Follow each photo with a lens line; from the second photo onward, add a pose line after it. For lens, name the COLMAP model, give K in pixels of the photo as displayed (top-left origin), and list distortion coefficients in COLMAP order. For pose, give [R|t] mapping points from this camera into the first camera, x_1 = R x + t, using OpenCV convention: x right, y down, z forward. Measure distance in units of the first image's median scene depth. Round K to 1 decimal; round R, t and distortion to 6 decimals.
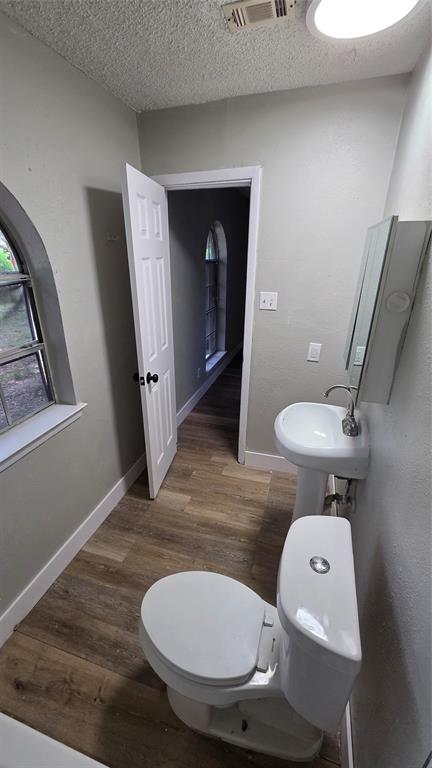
lens RADIAL K [[311.8, 0, 216.0], [0, 311.8, 384.0], [0, 0, 1]] dist [0.001267, 0.000173]
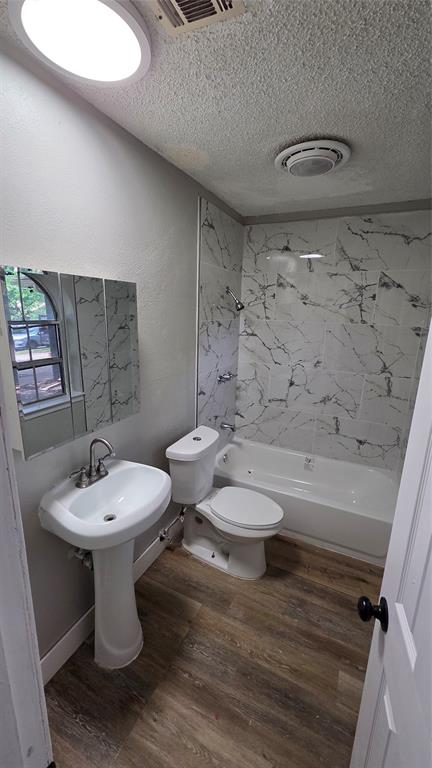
lens RADIAL K [[311.8, 0, 216.0], [0, 311.8, 384.0], [0, 0, 1]] dist [0.001267, 0.000173]
pose [[-0.987819, -0.070521, 0.138709, -0.043284], [0.026138, 0.803541, 0.594675, -0.545738], [-0.153396, 0.591057, -0.791910, 1.285843]]
